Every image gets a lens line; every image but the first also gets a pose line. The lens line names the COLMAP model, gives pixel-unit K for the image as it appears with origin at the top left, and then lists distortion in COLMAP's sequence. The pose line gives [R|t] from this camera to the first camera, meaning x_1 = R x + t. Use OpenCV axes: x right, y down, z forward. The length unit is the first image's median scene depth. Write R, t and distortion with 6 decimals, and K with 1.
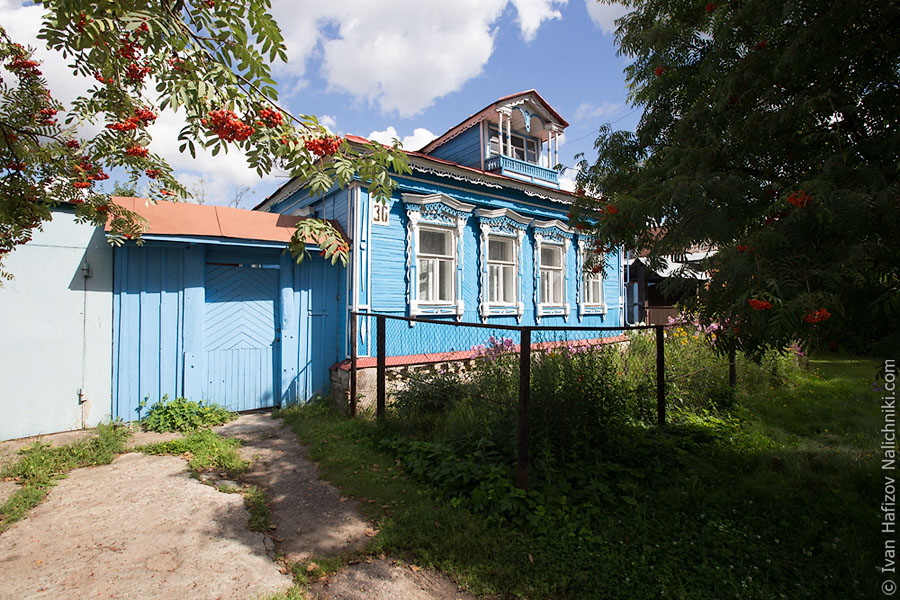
lens RADIAL K [[444.6, 0, 449.2], [0, 444.6, 292.6], [0, 0, 1]] dist [-0.037955, -0.000114]
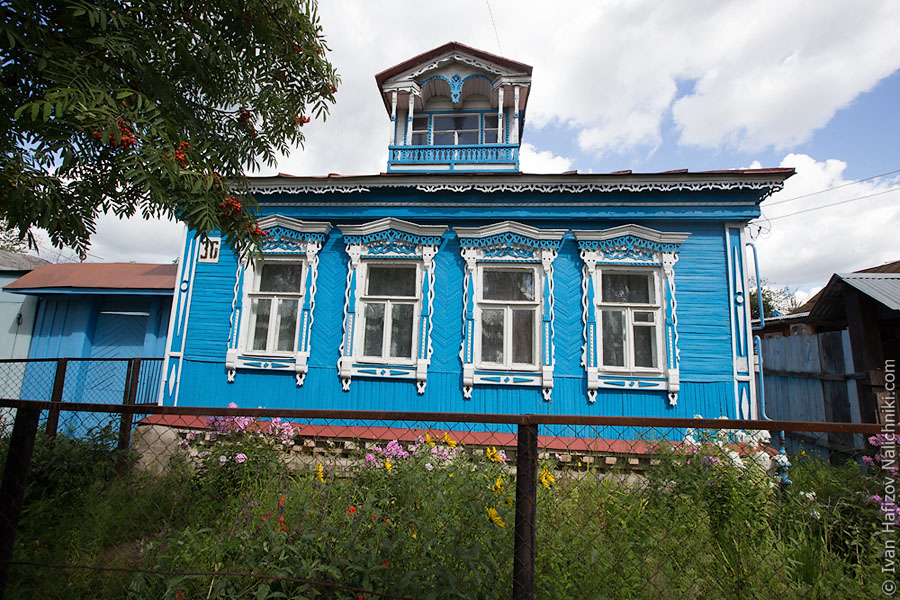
lens RADIAL K [[444.6, 0, 459.2], [0, 444.6, 283.3], [0, 0, 1]] dist [-0.037955, -0.000114]
pose [[0.709357, -0.099656, -0.697769, 0.745867], [-0.021049, 0.986518, -0.162294, 0.019217], [0.704535, 0.129812, 0.697696, 0.684046]]
